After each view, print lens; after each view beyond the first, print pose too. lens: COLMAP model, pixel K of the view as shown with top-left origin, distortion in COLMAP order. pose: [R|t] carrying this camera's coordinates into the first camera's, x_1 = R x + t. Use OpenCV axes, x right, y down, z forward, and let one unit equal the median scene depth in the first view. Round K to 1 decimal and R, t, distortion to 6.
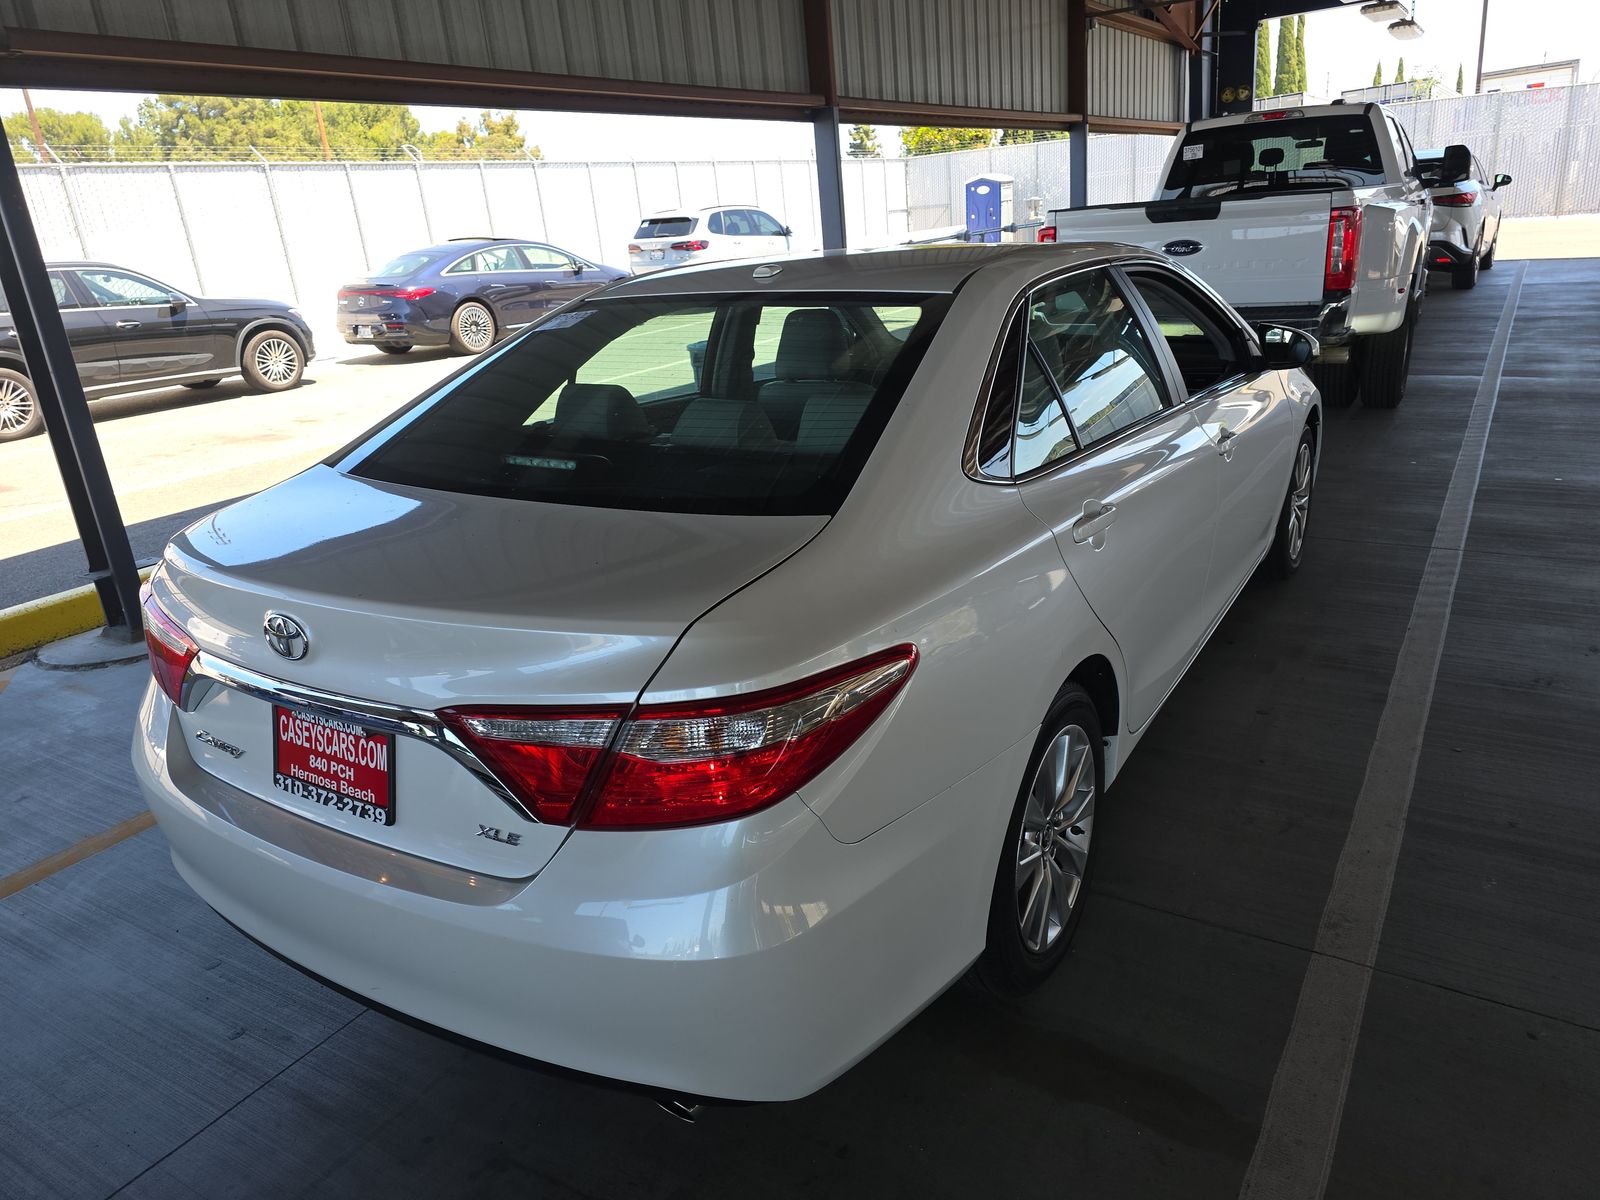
lens RADIAL K [[1086.8, 0, 835.2], [0, 1086.8, 591.1], [0, 0, 1]] dist [0.063295, -0.044465]
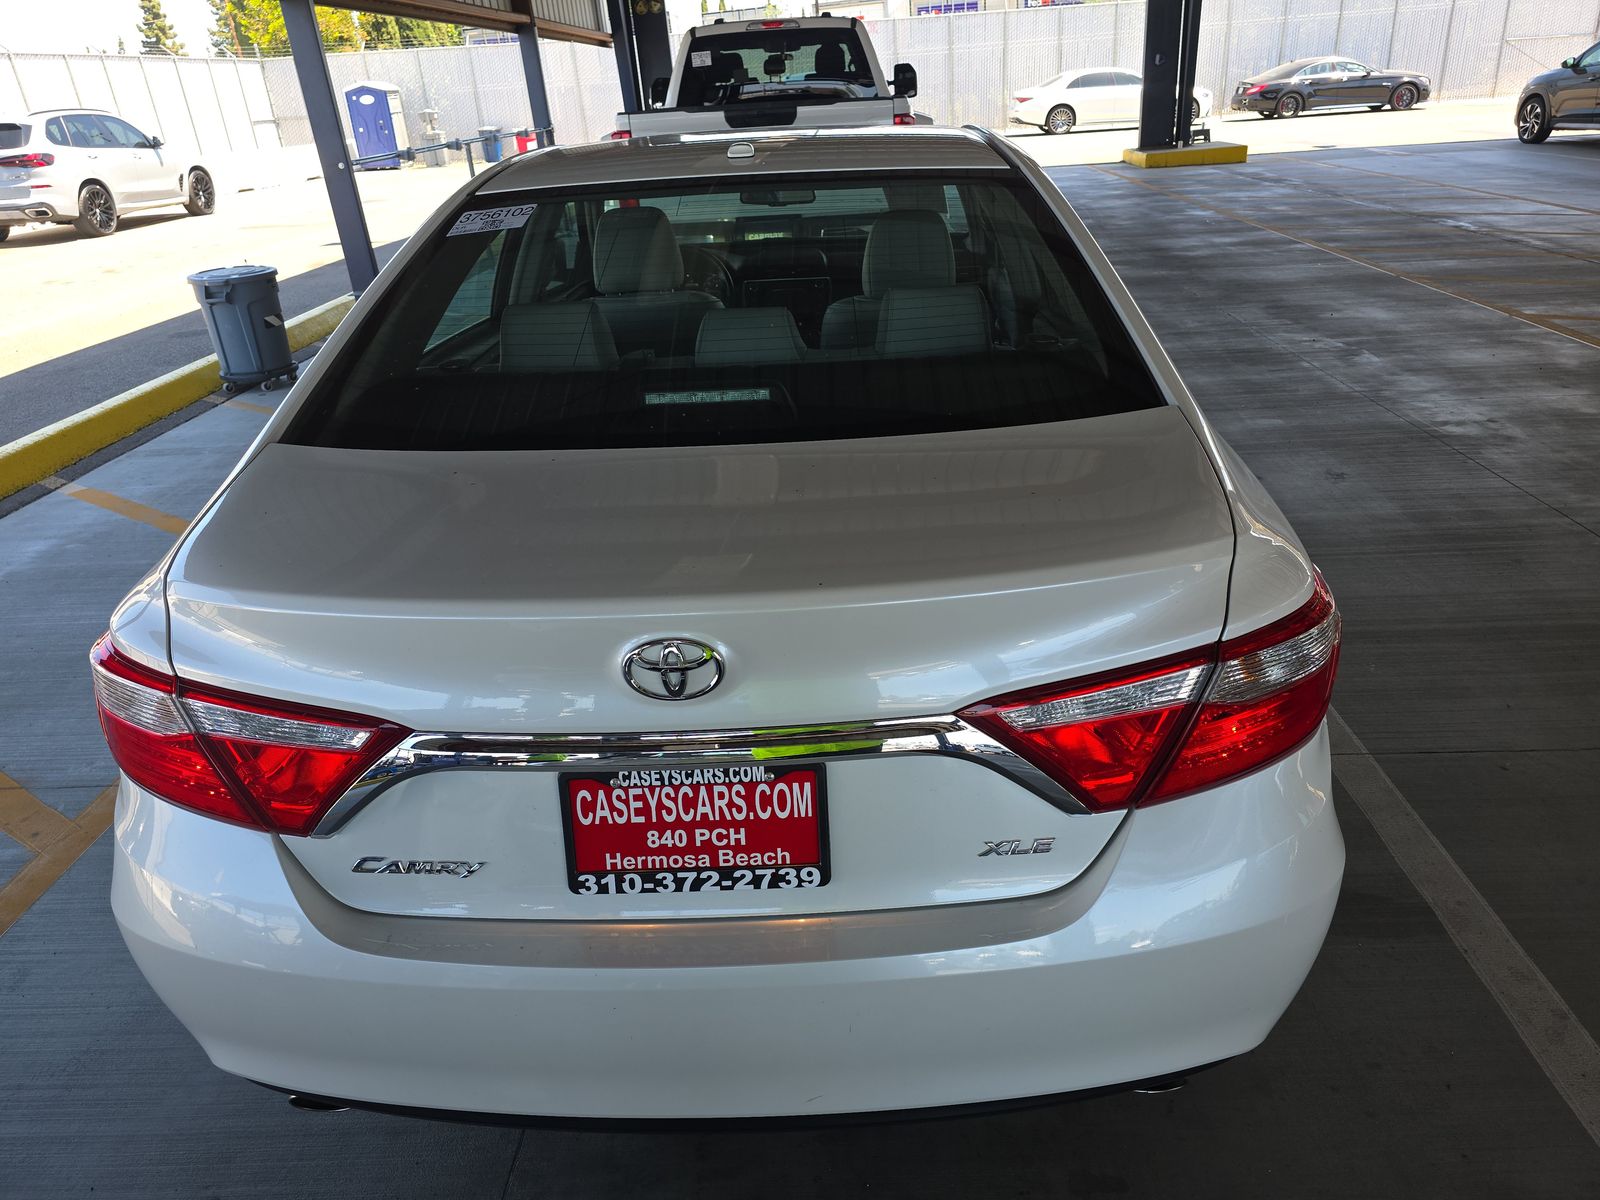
lens RADIAL K [[1086.8, 0, 835.2], [0, 1086.8, 591.1], [0, 0, 1]] dist [0.063295, -0.044465]
pose [[0.861739, -0.193684, 0.468927, -0.668904], [0.163850, 0.980980, 0.104078, -0.055663], [-0.480166, -0.012854, 0.877083, 0.327978]]
